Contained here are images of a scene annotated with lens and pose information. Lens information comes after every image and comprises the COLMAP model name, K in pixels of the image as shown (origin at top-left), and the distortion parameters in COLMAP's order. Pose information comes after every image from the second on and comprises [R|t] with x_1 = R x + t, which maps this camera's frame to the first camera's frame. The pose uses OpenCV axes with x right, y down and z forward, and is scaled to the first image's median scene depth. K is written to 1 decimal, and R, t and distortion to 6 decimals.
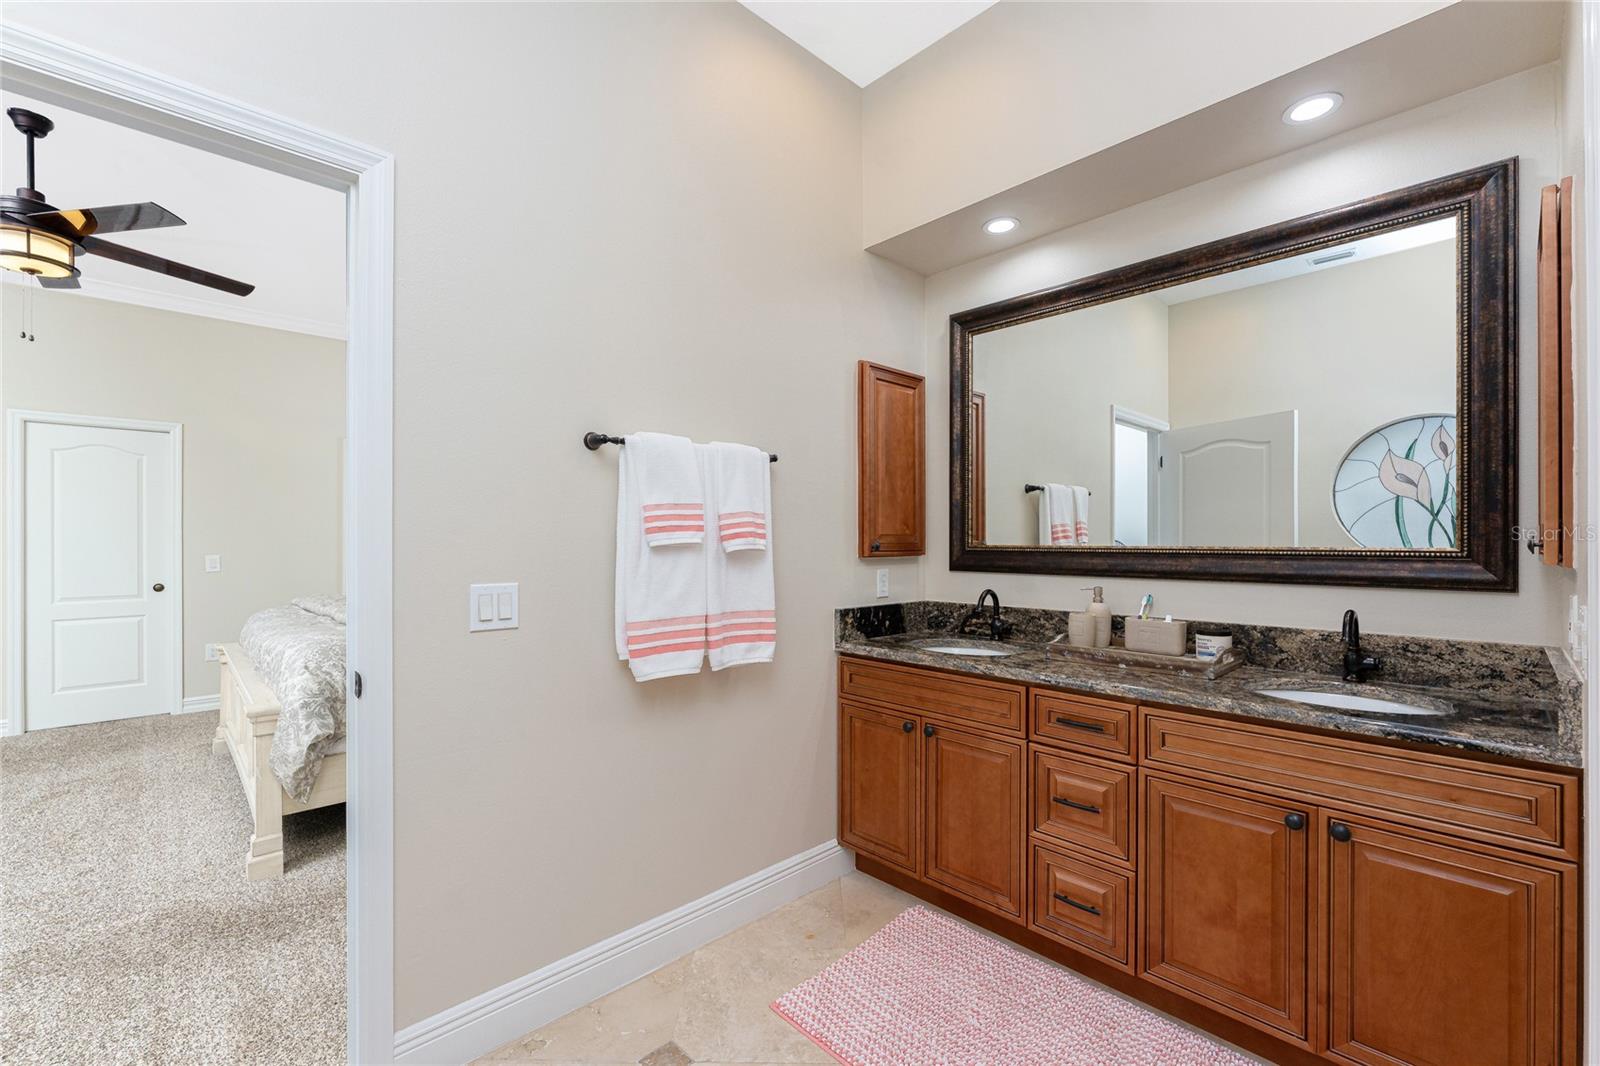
lens RADIAL K [[669.9, 0, 786.5], [0, 669.9, 538.6], [0, 0, 1]] dist [-0.000792, -0.000118]
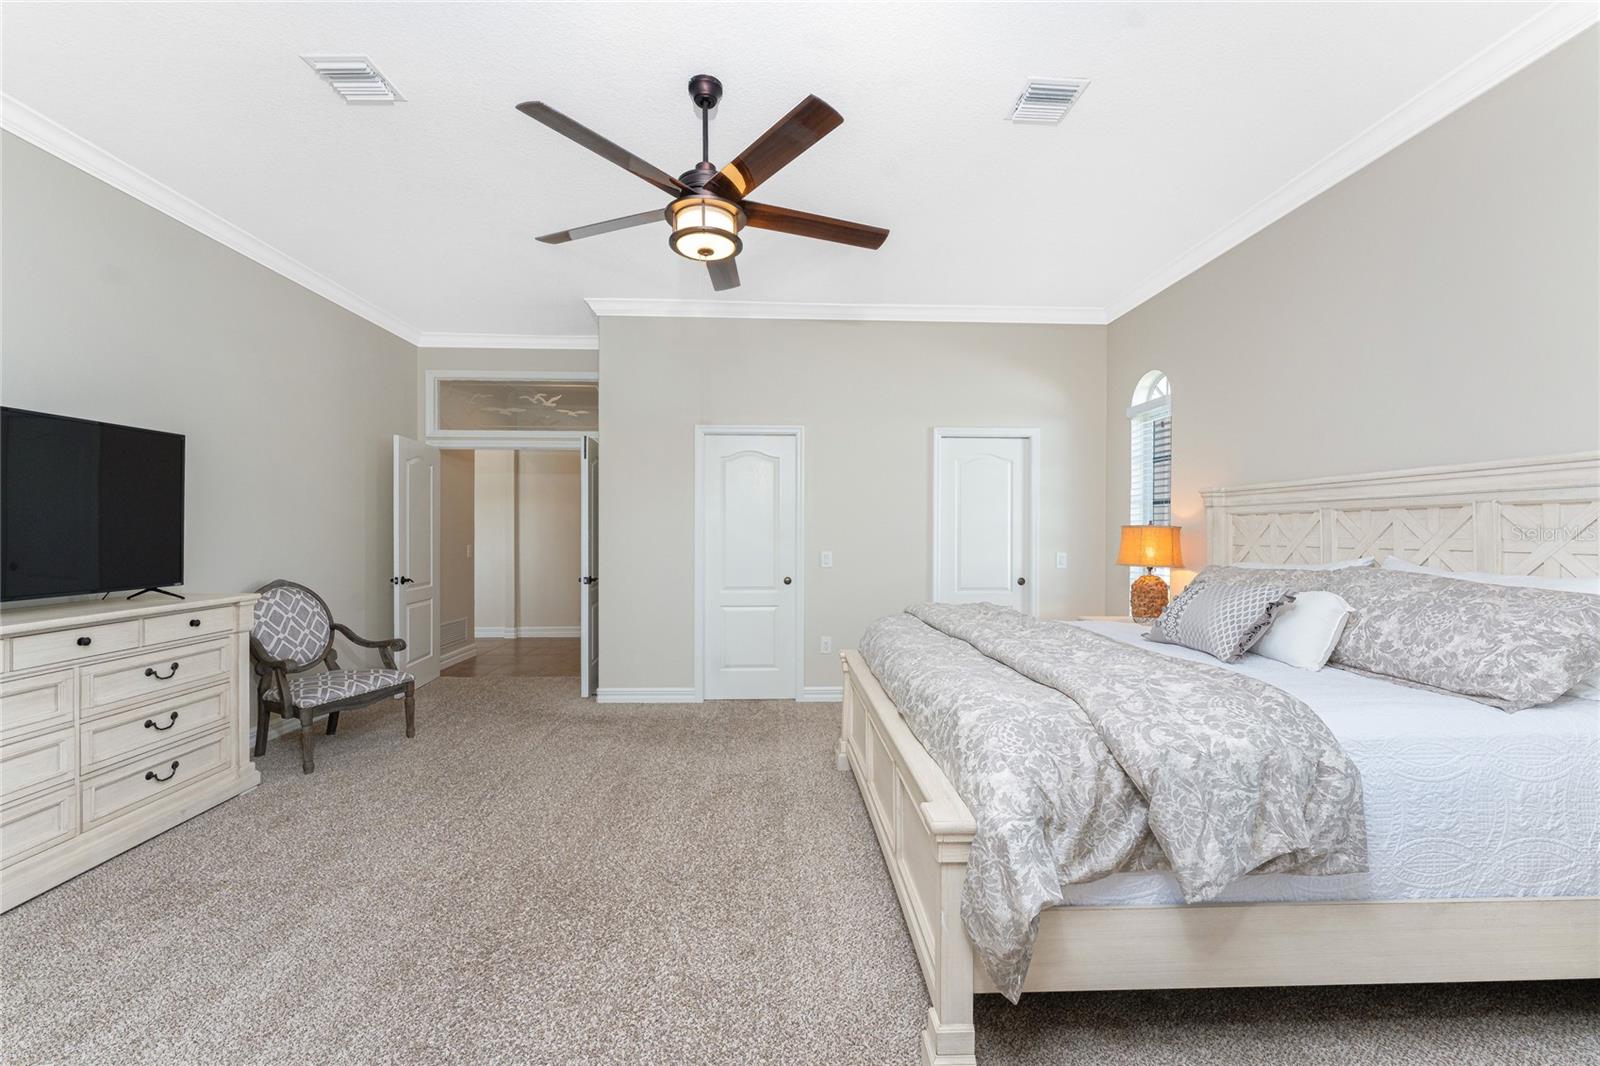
lens RADIAL K [[642.9, 0, 801.3], [0, 642.9, 535.5], [0, 0, 1]] dist [0.000839, 0.000072]
pose [[0.760491, 0.007117, -0.649309, -0.444937], [-0.003365, 0.999970, 0.007019, -0.012155], [0.649339, -0.003153, 0.760492, 0.405397]]
